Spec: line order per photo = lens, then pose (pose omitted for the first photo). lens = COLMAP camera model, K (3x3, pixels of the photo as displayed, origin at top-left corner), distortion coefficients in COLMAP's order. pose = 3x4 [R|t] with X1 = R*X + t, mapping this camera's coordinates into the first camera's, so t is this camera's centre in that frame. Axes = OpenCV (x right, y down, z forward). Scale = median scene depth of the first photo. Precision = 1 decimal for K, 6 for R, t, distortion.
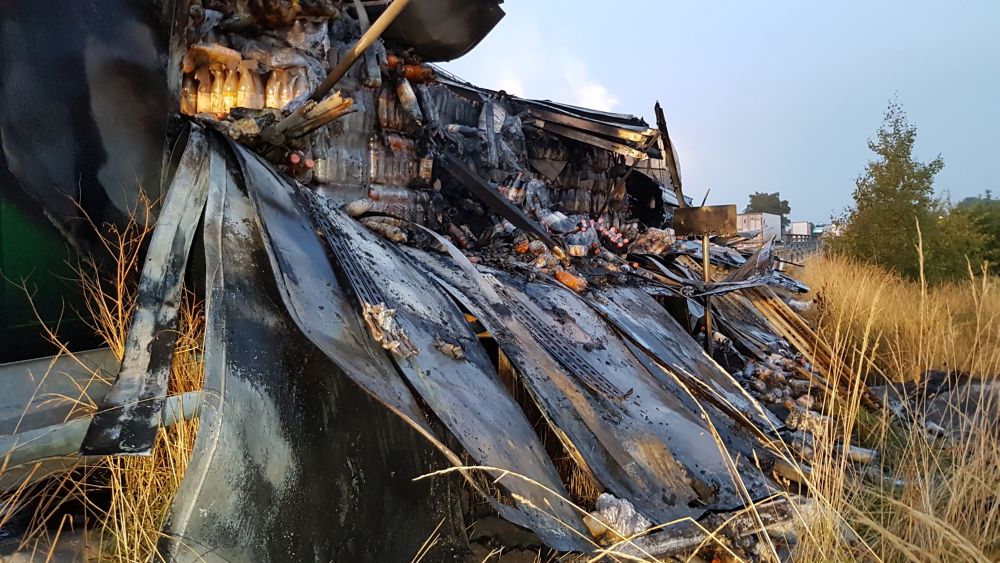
lens RADIAL K [[783.6, 0, 494.5], [0, 783.6, 262.7], [0, 0, 1]] dist [0.091986, -0.114552]
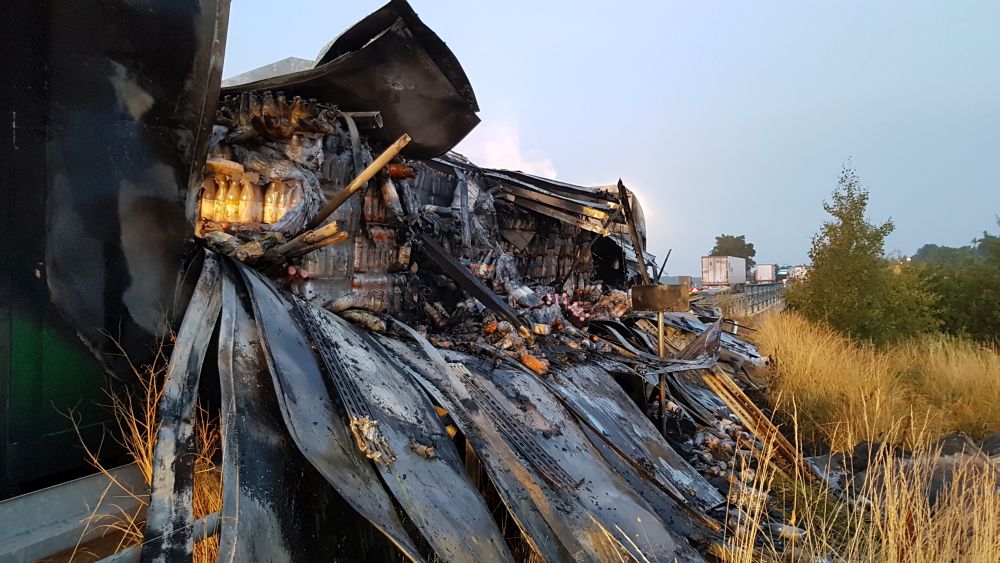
lens RADIAL K [[783.6, 0, 494.5], [0, 783.6, 262.7], [0, 0, 1]] dist [0.091986, -0.114552]
pose [[0.998874, 0.029207, 0.037394, -0.003549], [-0.027660, 0.998766, -0.041256, -0.089485], [-0.038553, 0.040175, 0.998449, -0.121440]]
